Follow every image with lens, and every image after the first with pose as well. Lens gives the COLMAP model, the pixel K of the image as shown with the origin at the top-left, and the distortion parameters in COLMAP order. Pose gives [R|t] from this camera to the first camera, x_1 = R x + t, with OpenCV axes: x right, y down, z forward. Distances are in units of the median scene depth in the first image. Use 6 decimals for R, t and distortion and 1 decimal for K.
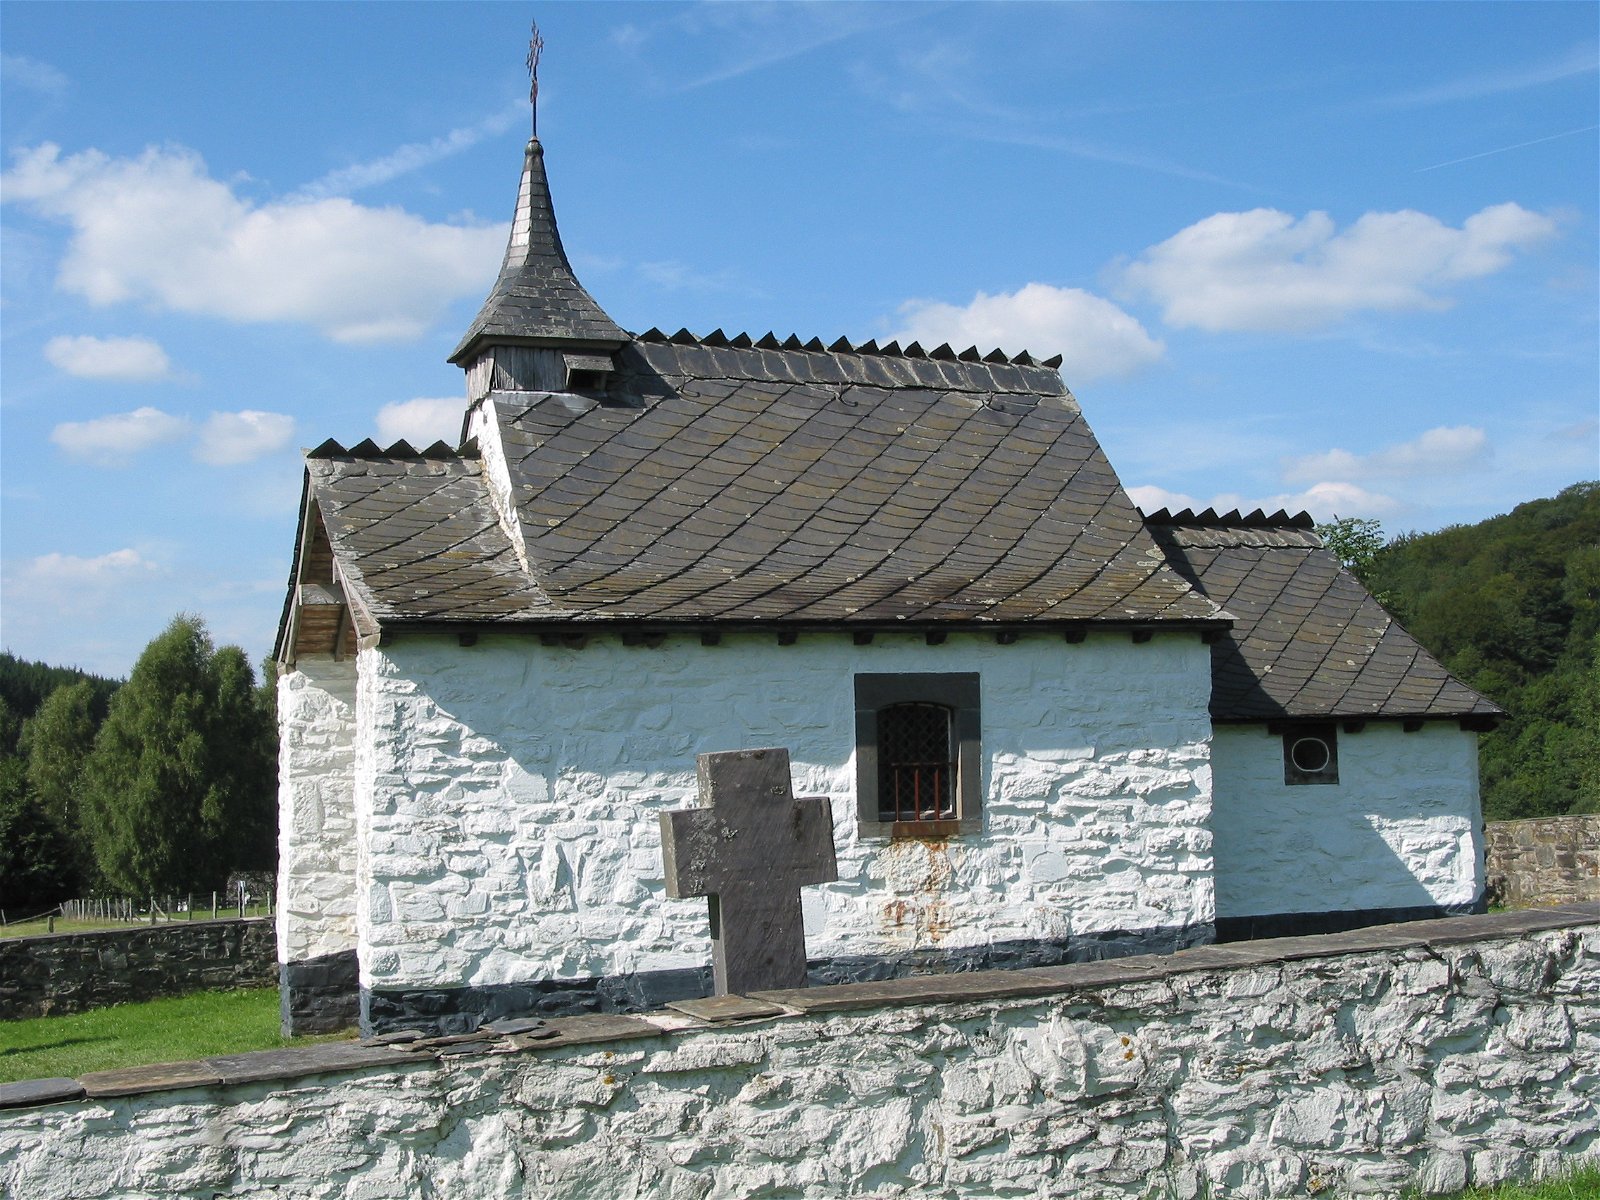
lens RADIAL K [[2188.9, 0, 800.0], [0, 2188.9, 600.0], [0, 0, 1]] dist [-0.028787, 0.042963]
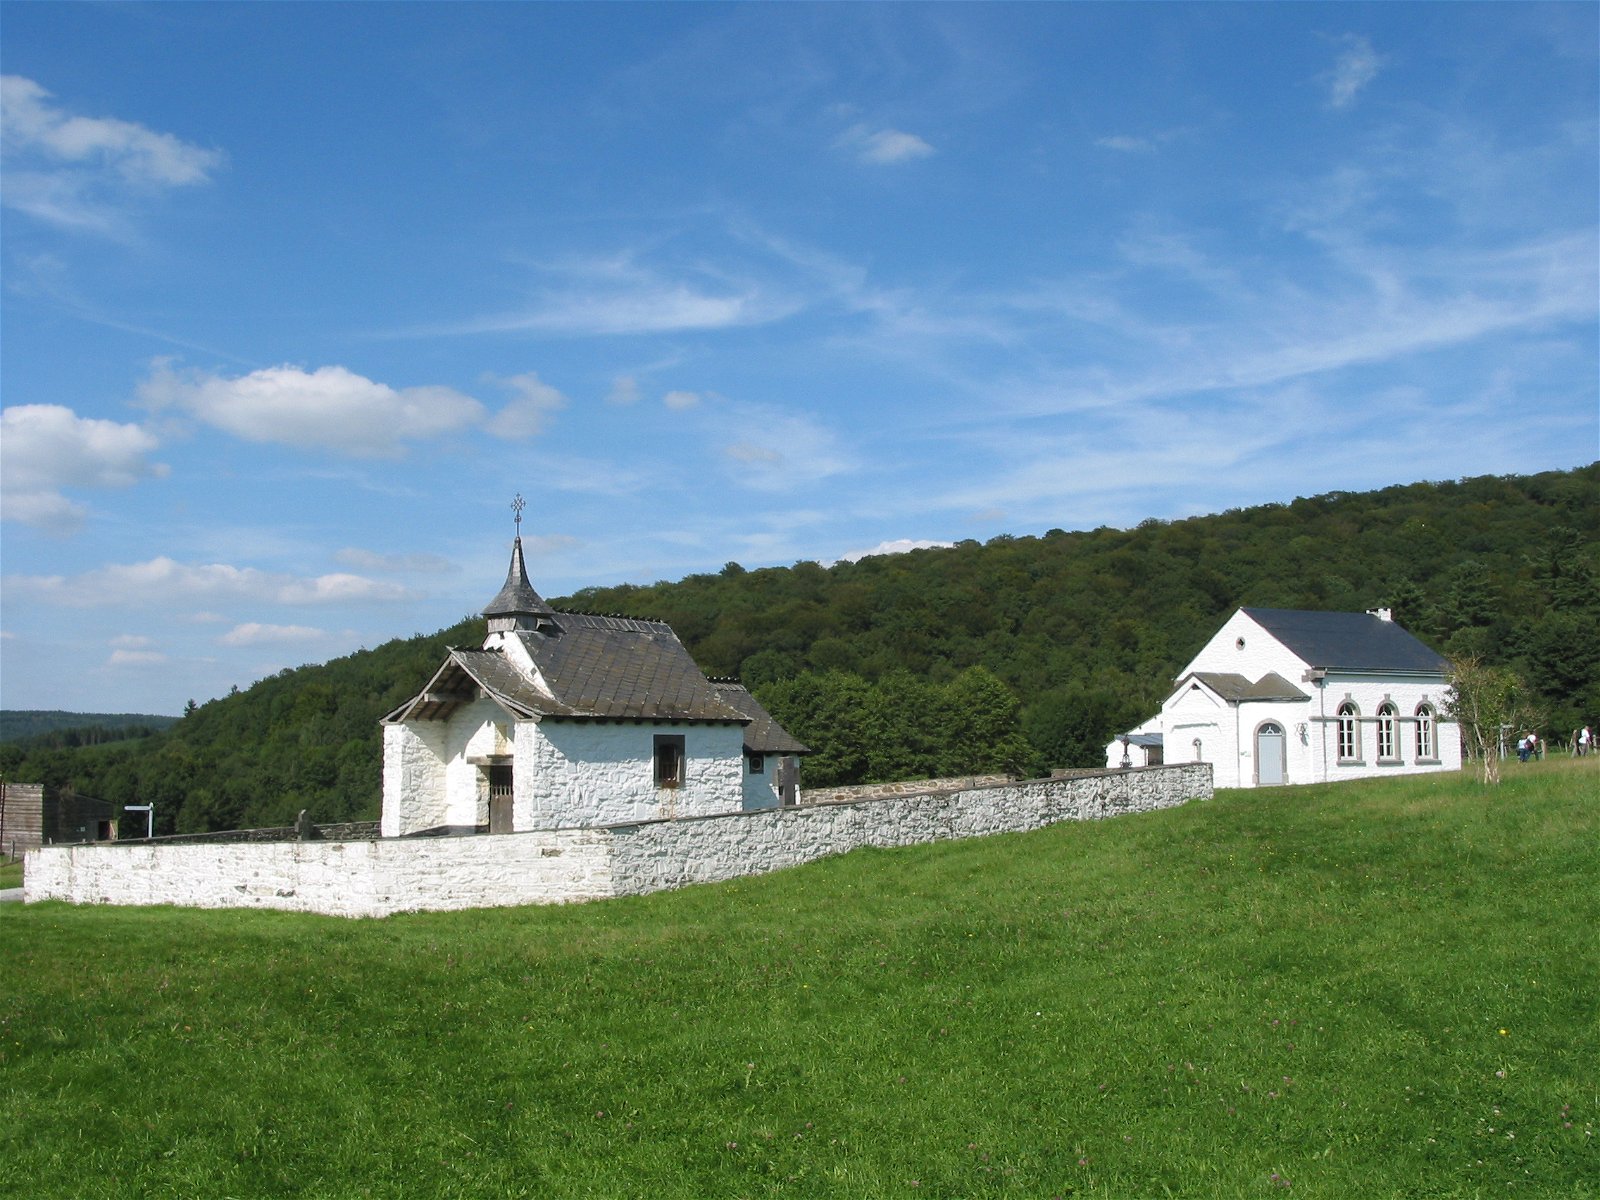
lens RADIAL K [[2188.9, 0, 800.0], [0, 2188.9, 600.0], [0, 0, 1]] dist [-0.028787, 0.042963]
pose [[0.864606, 0.056167, 0.499301, -1.371405], [-0.050480, 0.998415, -0.024901, -0.091502], [-0.499908, -0.003675, 0.866070, -1.821628]]
